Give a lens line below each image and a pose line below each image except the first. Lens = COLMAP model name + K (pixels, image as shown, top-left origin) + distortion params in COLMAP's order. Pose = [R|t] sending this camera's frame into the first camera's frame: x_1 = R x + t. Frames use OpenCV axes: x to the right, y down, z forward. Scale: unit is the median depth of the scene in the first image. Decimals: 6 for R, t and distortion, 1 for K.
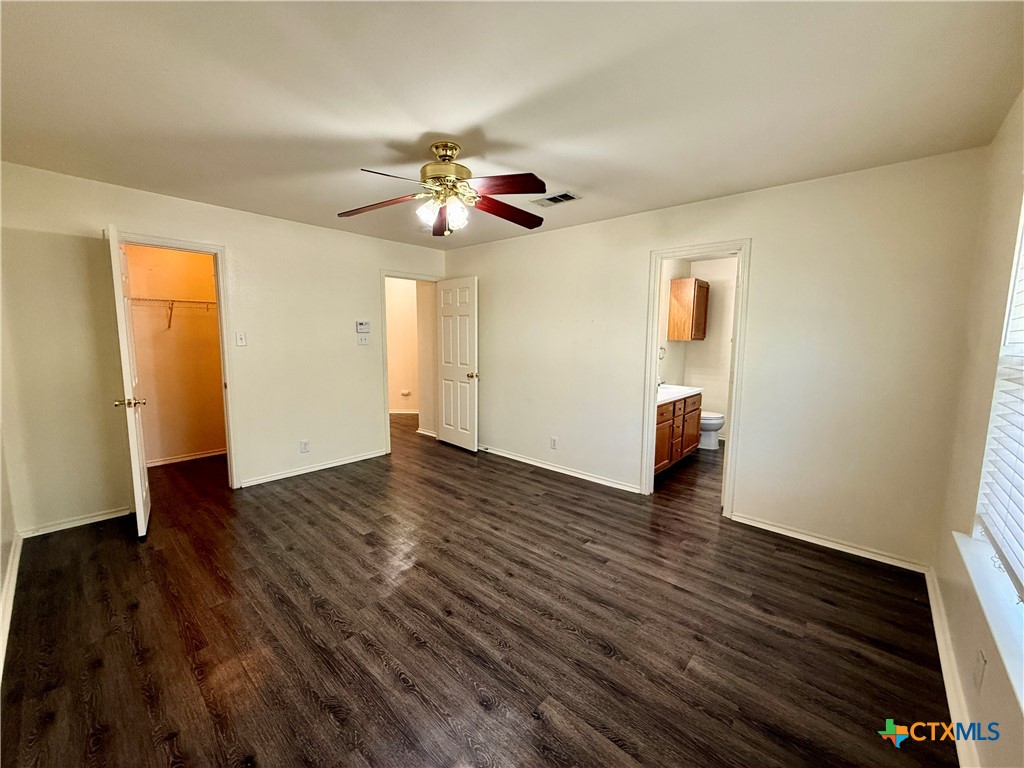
lens RADIAL K [[408.4, 0, 510.0], [0, 408.4, 384.4], [0, 0, 1]] dist [-0.000476, 0.000202]
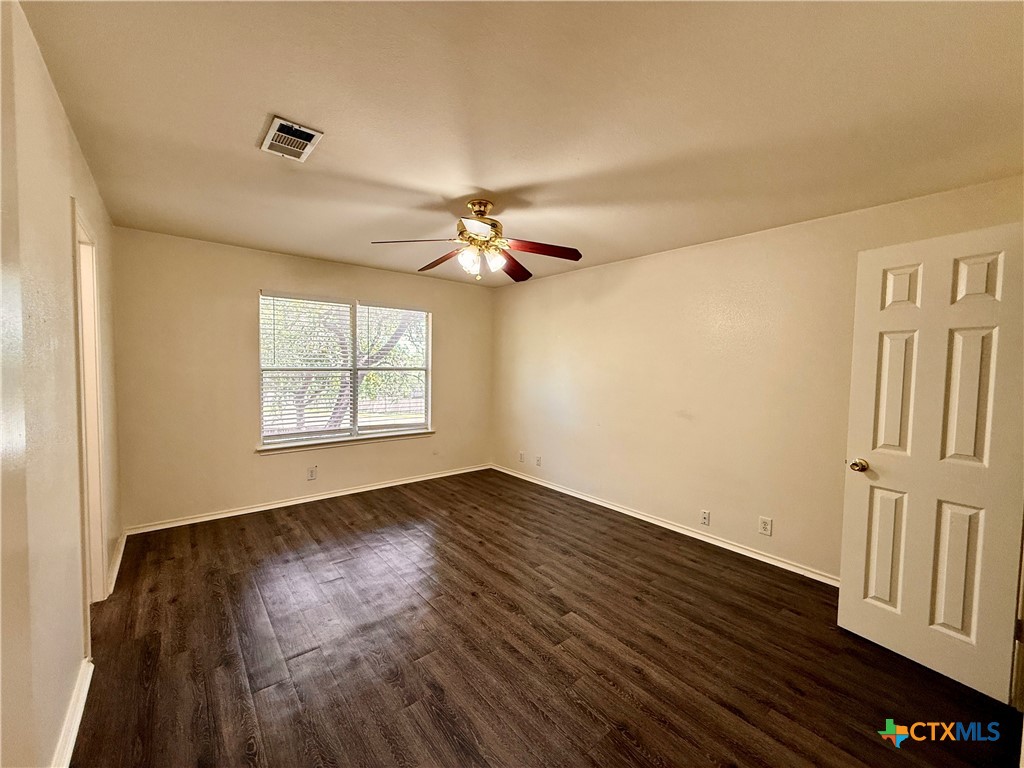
lens RADIAL K [[408.4, 0, 510.0], [0, 408.4, 384.4], [0, 0, 1]] dist [-0.000476, 0.000202]
pose [[-0.988661, -0.037022, 0.145529, -0.421837], [-0.011904, 0.985405, 0.169811, -0.280672], [-0.149691, 0.166154, -0.974672, 2.178277]]
